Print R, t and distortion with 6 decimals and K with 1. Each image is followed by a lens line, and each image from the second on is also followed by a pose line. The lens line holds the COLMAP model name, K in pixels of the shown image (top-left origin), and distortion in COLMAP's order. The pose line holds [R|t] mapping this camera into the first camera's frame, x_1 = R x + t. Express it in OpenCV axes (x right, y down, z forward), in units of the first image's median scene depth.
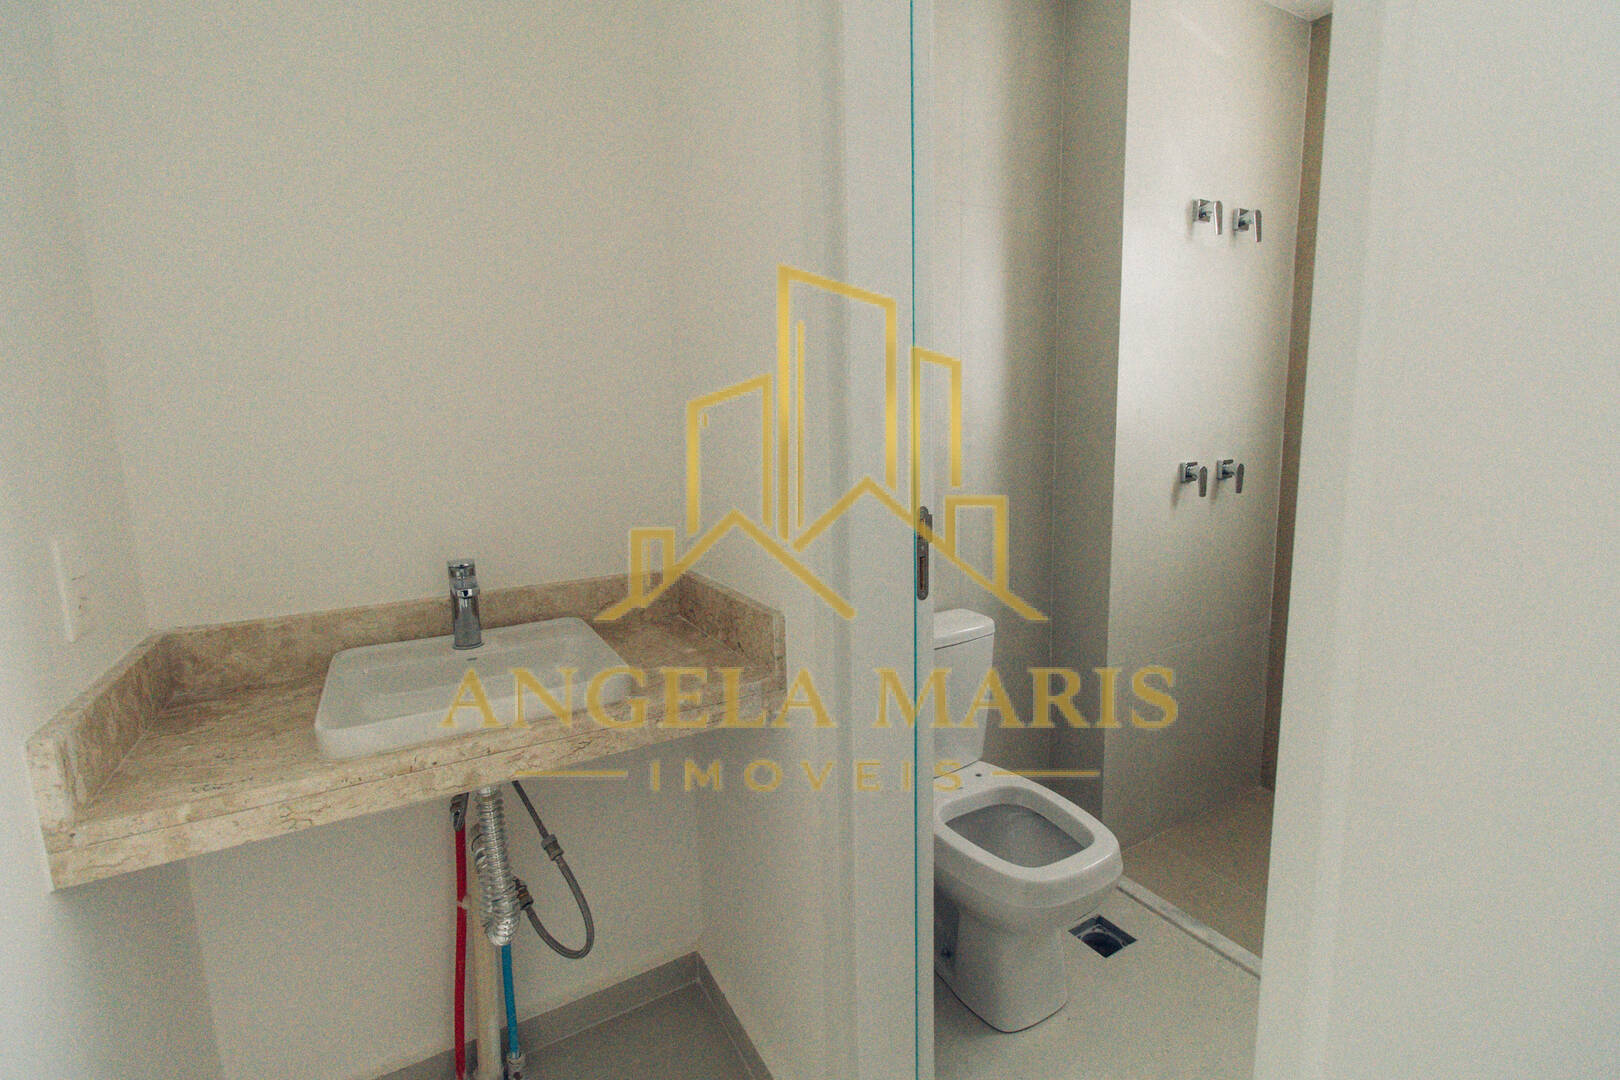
lens RADIAL K [[756.7, 0, 811.3], [0, 756.7, 529.3], [0, 0, 1]] dist [-0.000413, 0.000085]
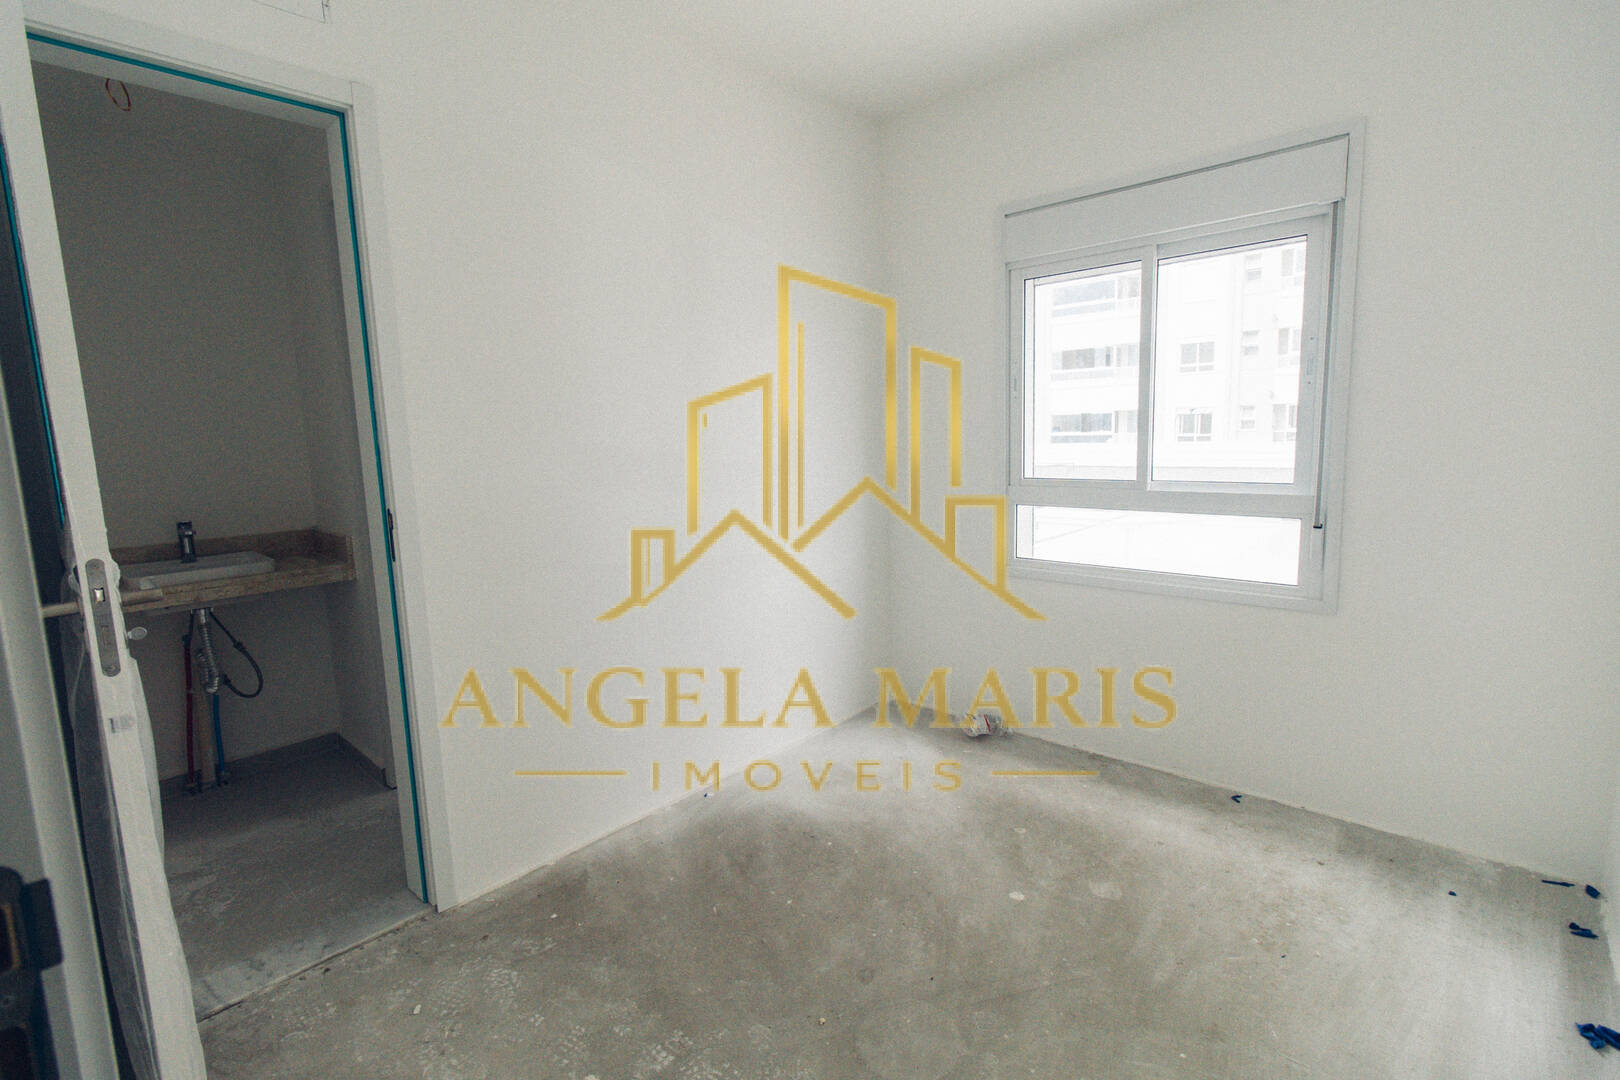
lens RADIAL K [[756.7, 0, 810.9], [0, 756.7, 538.7], [0, 0, 1]] dist [-0.000413, 0.000085]
pose [[0.957806, -0.039667, 0.284664, 0.345027], [0.043749, 0.999011, -0.007995, 0.107385], [-0.284065, 0.020111, 0.958594, -0.860238]]
